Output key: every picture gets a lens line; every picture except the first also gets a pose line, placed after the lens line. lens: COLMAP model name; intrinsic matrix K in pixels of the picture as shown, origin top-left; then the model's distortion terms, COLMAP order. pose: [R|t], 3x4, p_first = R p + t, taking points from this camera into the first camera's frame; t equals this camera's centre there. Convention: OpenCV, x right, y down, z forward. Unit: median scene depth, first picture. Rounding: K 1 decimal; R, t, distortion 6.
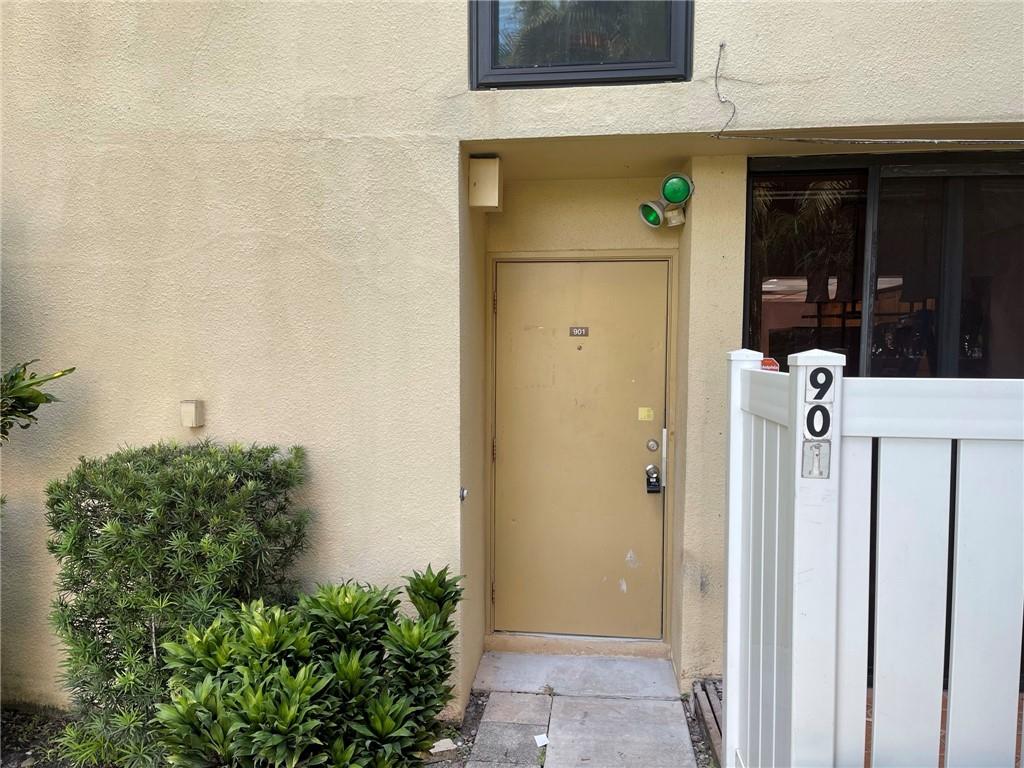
lens RADIAL K [[778.8, 0, 506.5], [0, 778.8, 392.6], [0, 0, 1]] dist [0.057809, -0.065773]
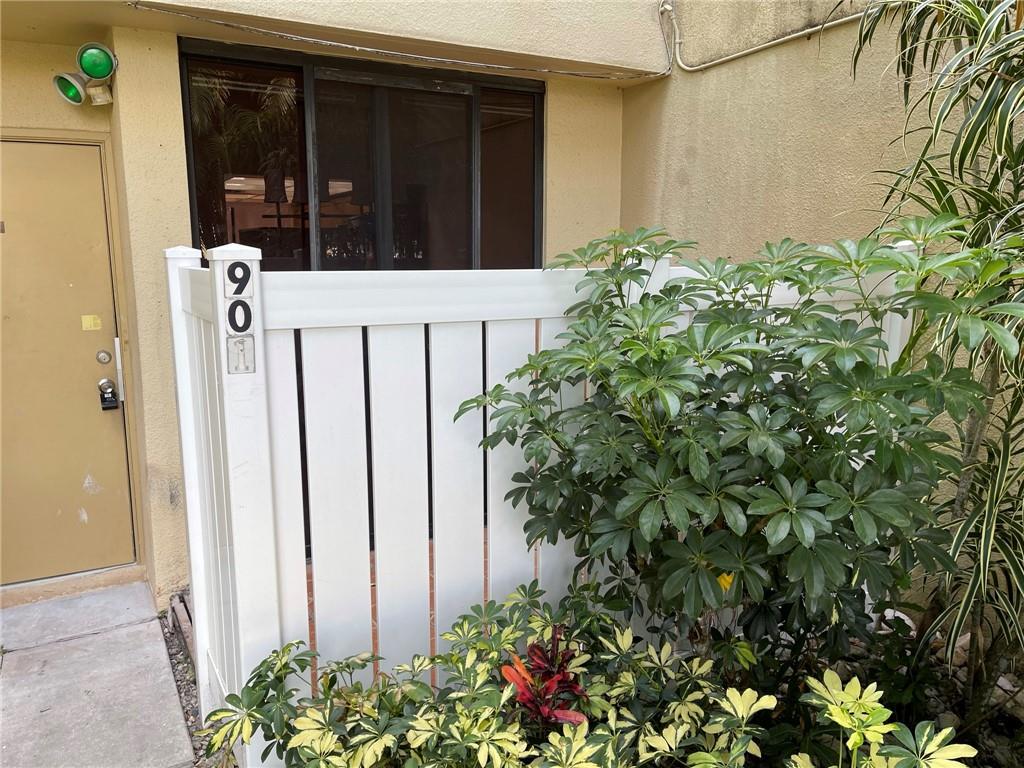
lens RADIAL K [[778.8, 0, 511.2], [0, 778.8, 387.8], [0, 0, 1]] dist [0.057809, -0.065773]
pose [[0.810002, -0.104640, 0.577016, 0.047325], [0.038322, 0.991293, 0.125973, 0.007302], [-0.585174, -0.079926, 0.806959, -0.007975]]
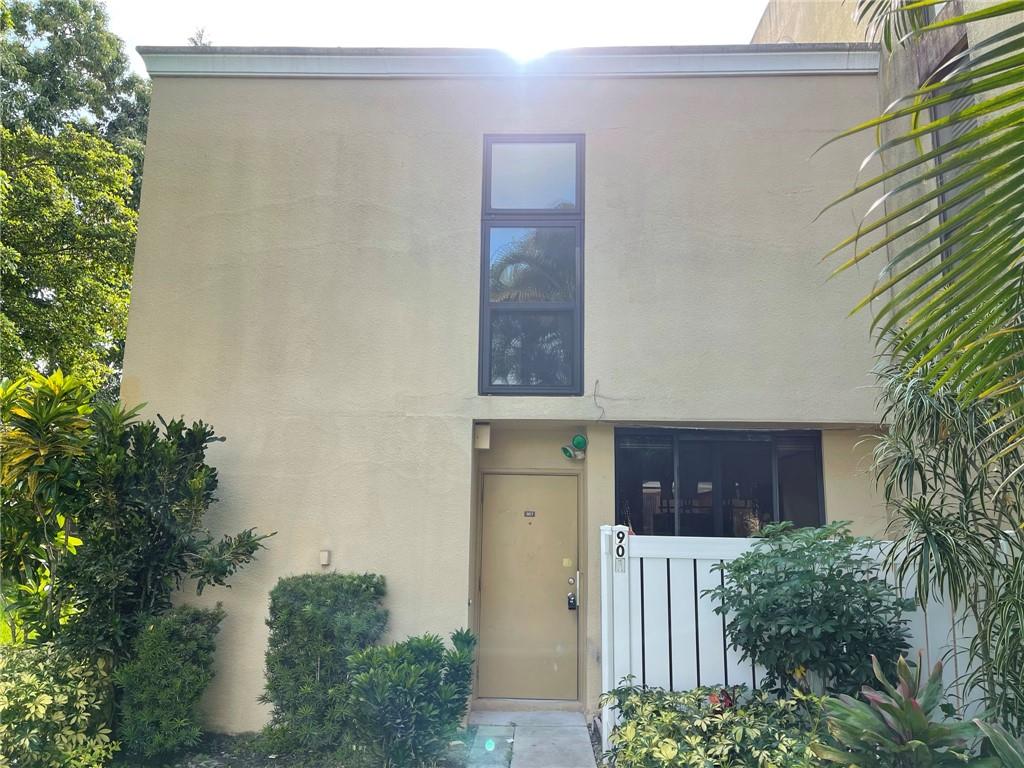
lens RADIAL K [[778.8, 0, 513.1], [0, 778.8, 381.1], [0, 0, 1]] dist [0.057809, -0.065773]
pose [[0.996199, 0.027271, 0.082731, -0.115880], [-0.006912, 0.971484, -0.237005, 0.056647], [-0.086835, 0.235533, 0.967979, -0.918506]]
